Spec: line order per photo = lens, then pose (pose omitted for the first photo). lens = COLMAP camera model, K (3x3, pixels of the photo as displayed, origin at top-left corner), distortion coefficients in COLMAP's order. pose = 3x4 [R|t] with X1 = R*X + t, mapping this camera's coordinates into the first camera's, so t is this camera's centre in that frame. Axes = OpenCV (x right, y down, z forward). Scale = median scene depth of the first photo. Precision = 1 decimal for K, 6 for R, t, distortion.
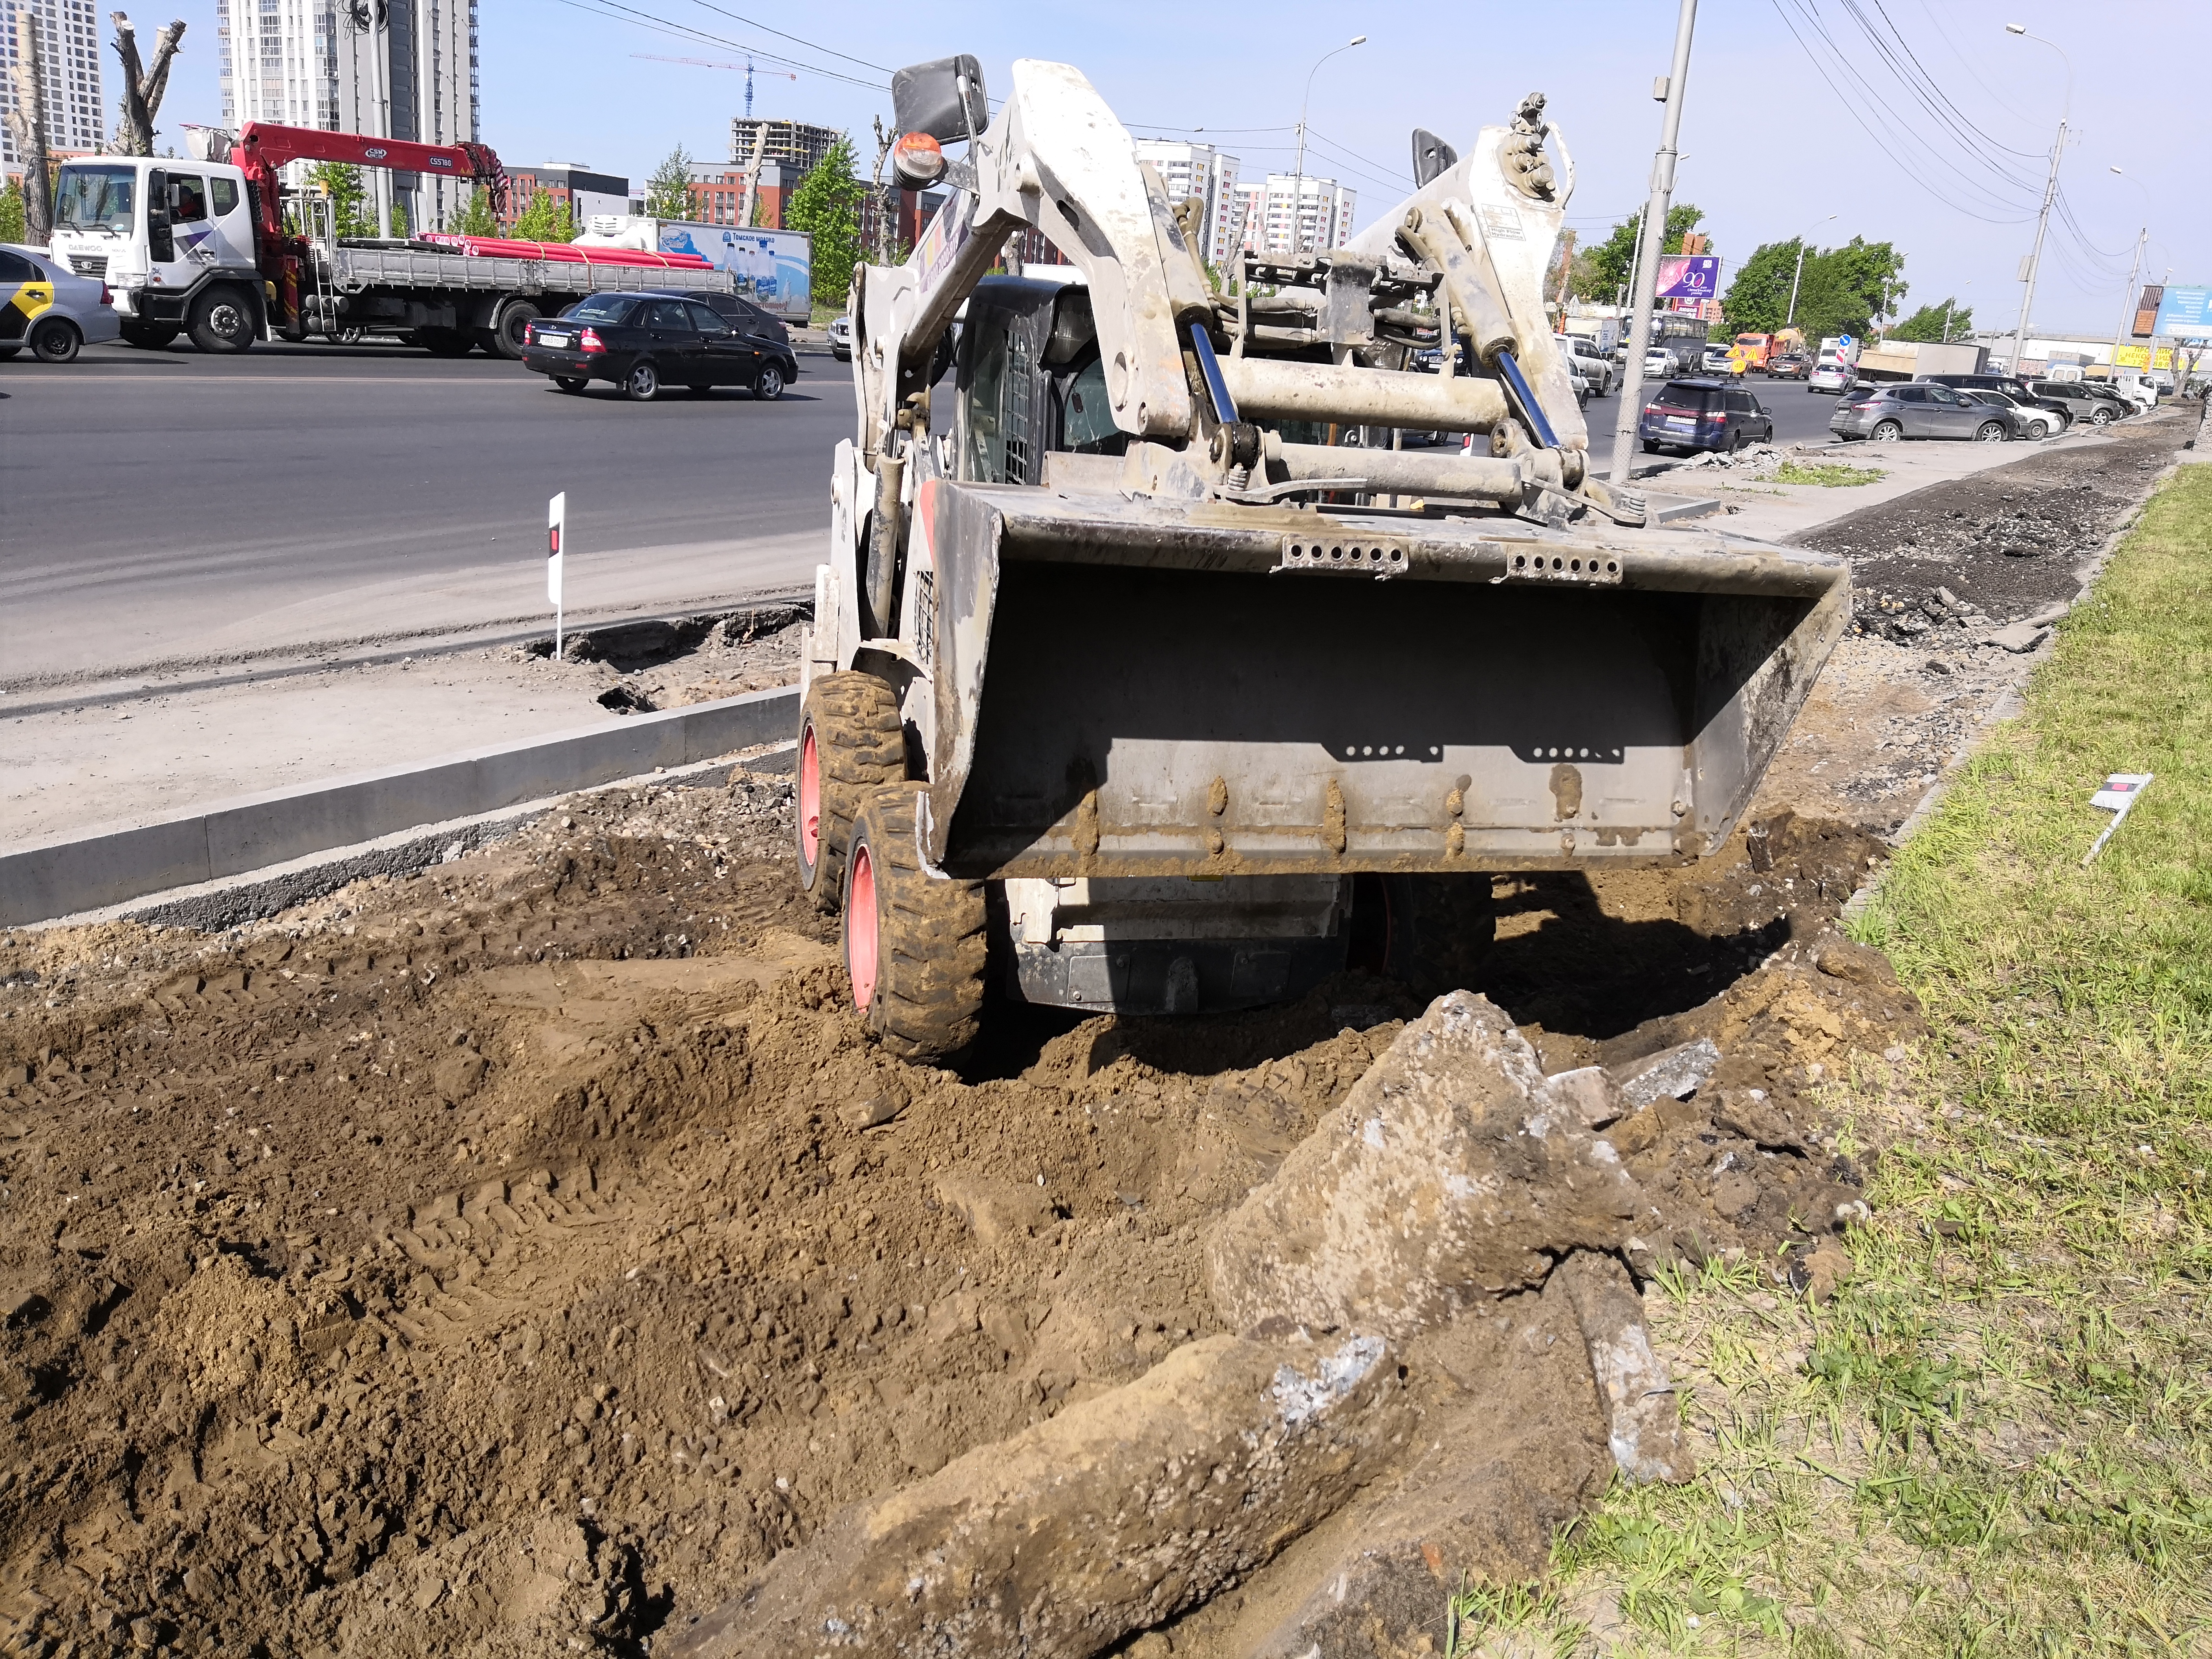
lens RADIAL K [[1748.5, 0, 1105.1], [0, 1748.5, 837.3], [0, 0, 1]] dist [-0.014699, 0.020400]
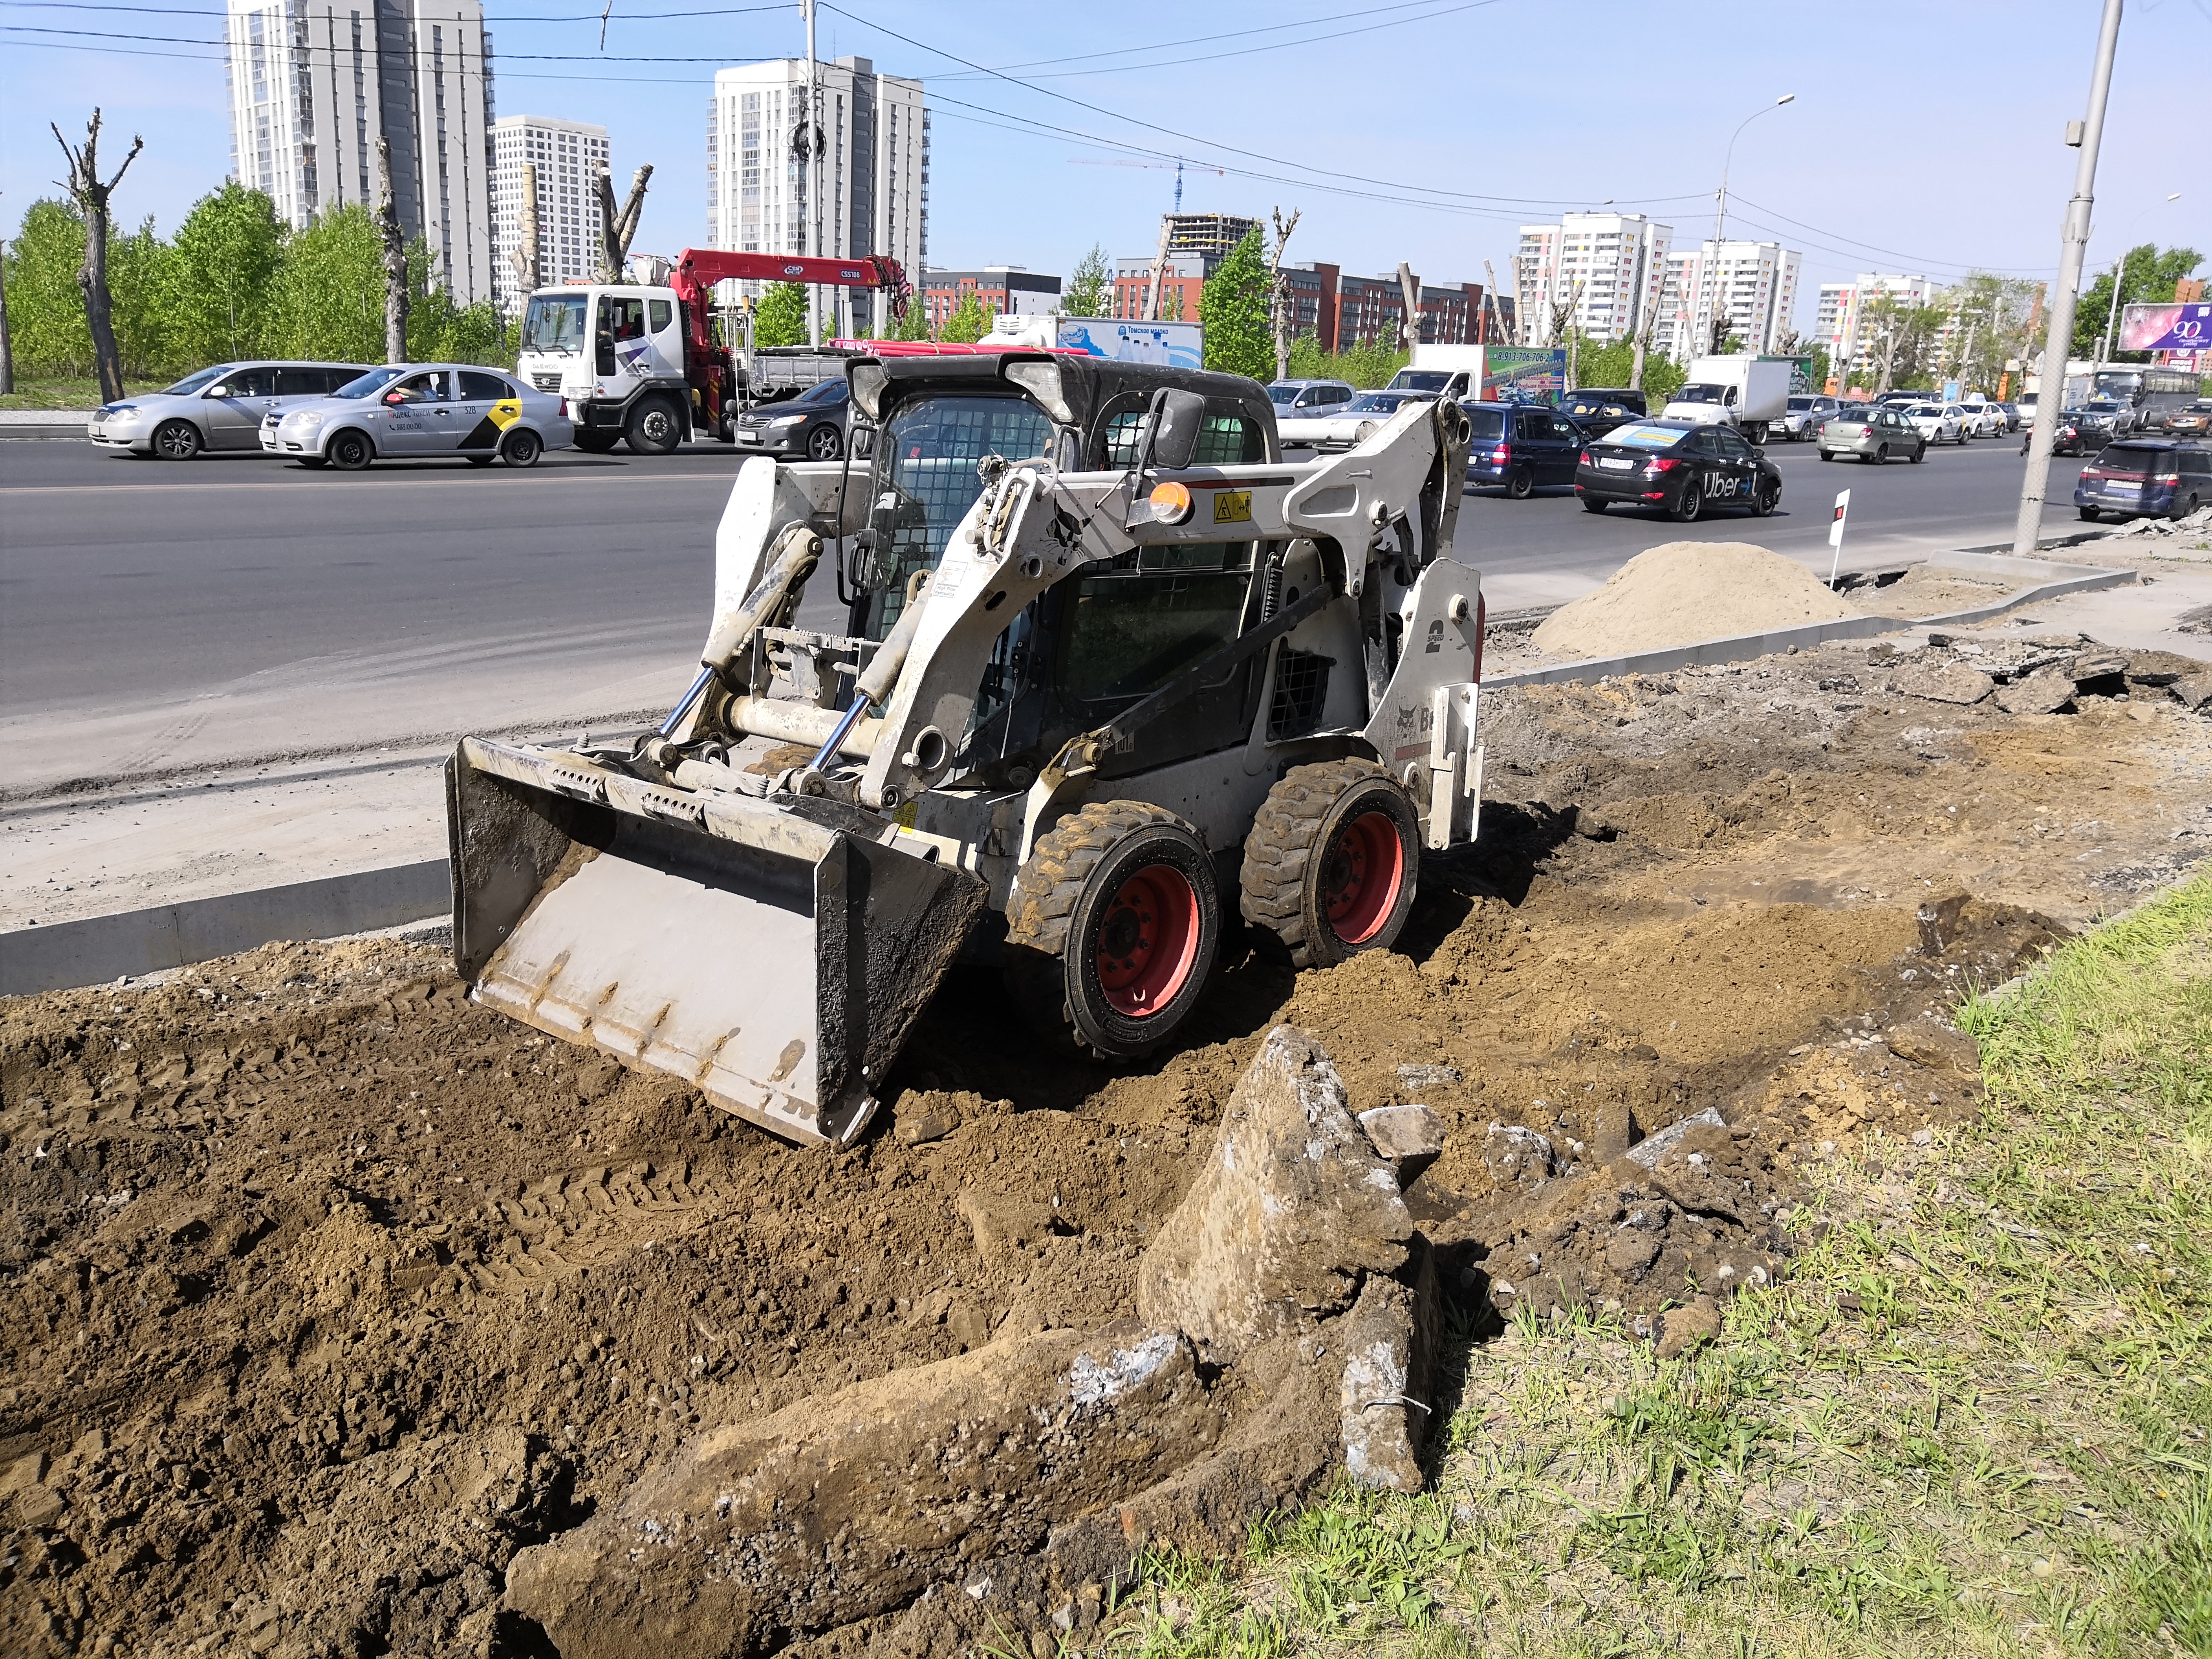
lens RADIAL K [[1758.4, 0, 1106.0], [0, 1758.4, 829.5], [0, 0, 1]] dist [-0.039780, 0.066610]
pose [[0.971598, 0.023921, -0.235426, 0.279648], [-0.035342, 0.998388, -0.044411, 0.014981], [0.233984, 0.051470, 0.970877, -0.069863]]
